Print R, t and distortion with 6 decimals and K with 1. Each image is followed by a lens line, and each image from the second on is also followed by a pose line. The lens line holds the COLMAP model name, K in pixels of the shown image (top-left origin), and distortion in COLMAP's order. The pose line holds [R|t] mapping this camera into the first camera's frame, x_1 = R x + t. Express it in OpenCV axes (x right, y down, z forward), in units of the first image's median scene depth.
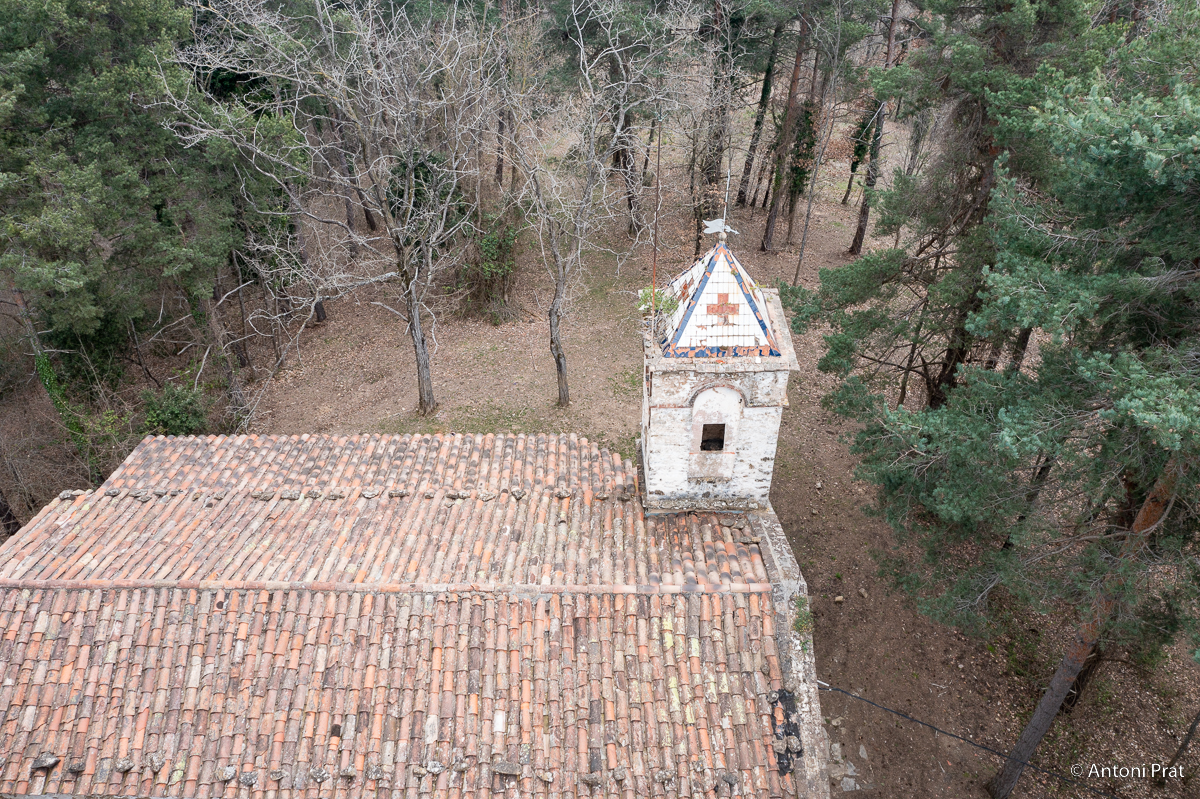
lens RADIAL K [[957.1, 0, 594.4], [0, 957.1, 396.8], [0, 0, 1]] dist [-0.012382, 0.004026]
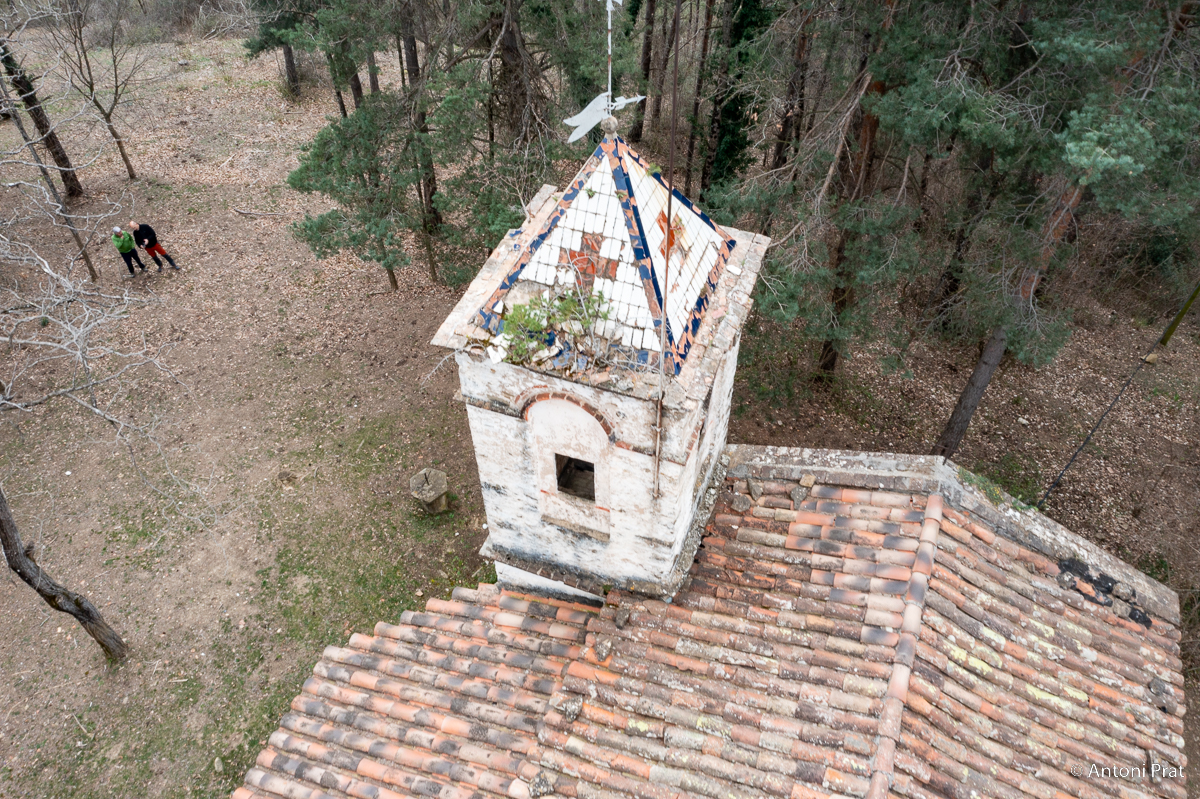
lens RADIAL K [[930.6, 0, 598.0], [0, 930.6, 405.6], [0, 0, 1]] dist [-0.014463, 0.000838]
pose [[0.366758, -0.702210, 0.610237, -0.278004], [0.579569, 0.685566, 0.440566, -0.294149], [-0.727728, 0.192094, 0.658416, 0.733325]]
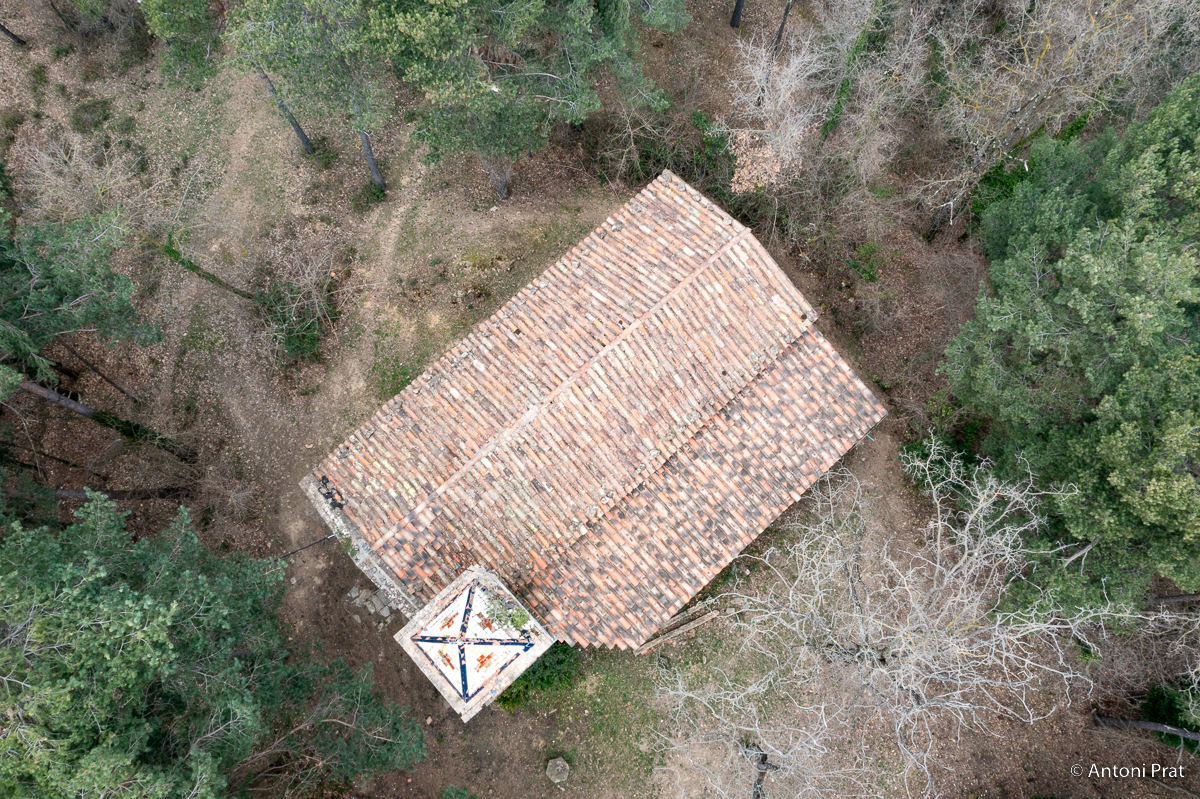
lens RADIAL K [[957.1, 0, 594.4], [0, 957.1, 396.8], [0, 0, 1]] dist [-0.012382, 0.004026]
pose [[-0.739046, 0.660237, -0.133785, -0.044095], [-0.397698, -0.267316, 0.877712, -1.308081], [0.543735, 0.701876, 0.460134, 0.291374]]
